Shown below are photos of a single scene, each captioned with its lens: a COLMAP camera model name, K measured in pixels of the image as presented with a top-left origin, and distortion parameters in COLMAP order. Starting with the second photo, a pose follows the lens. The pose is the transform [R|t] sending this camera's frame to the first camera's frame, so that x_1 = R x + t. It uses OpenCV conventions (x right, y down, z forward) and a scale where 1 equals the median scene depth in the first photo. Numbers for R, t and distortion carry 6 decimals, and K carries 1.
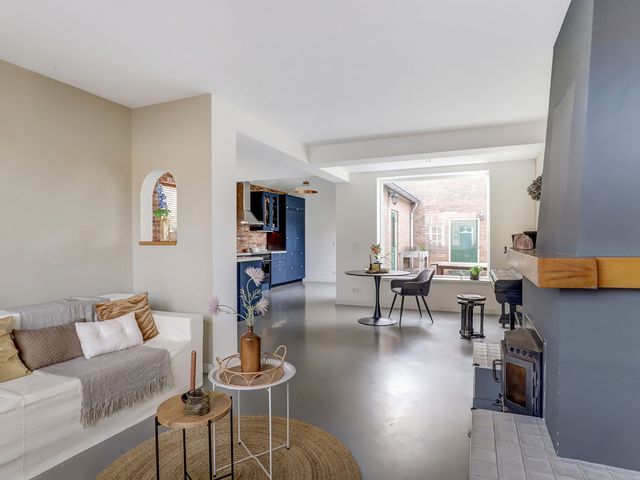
lens RADIAL K [[361.3, 0, 320.0], [0, 361.3, 240.0], [0, 0, 1]] dist [-0.002040, 0.000427]
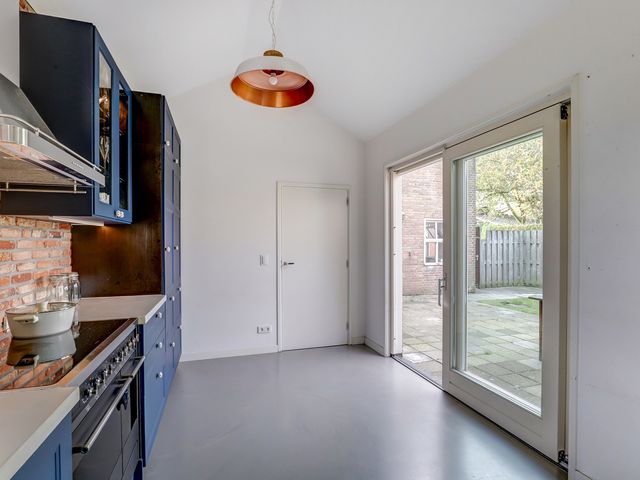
lens RADIAL K [[331.7, 0, 324.3], [0, 331.7, 242.1], [0, 0, 1]] dist [-0.016561, 0.000262]
pose [[0.749698, 0.002105, 0.661777, -0.178280], [-0.001689, 0.999998, -0.001268, -0.011572], [-0.661778, -0.000167, 0.749700, 0.756879]]
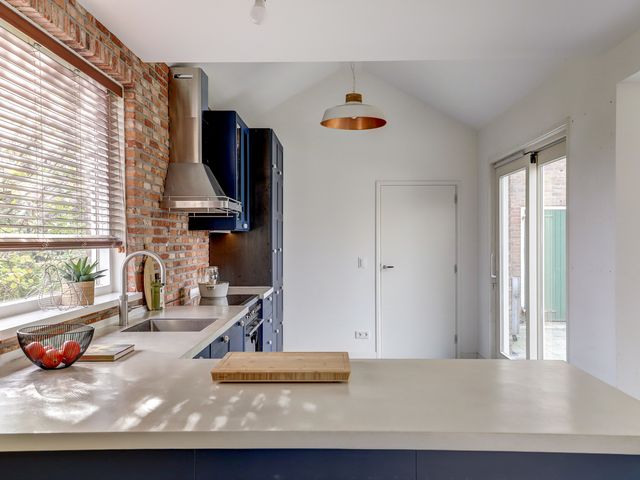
lens RADIAL K [[603.4, 0, 320.0], [0, 603.4, 240.0], [0, 0, 1]] dist [0.008593, 0.007499]
pose [[0.928428, 0.002902, 0.371500, -0.282872], [-0.003239, 0.999995, 0.000283, -0.017384], [-0.371498, -0.001466, 0.928433, 0.449252]]
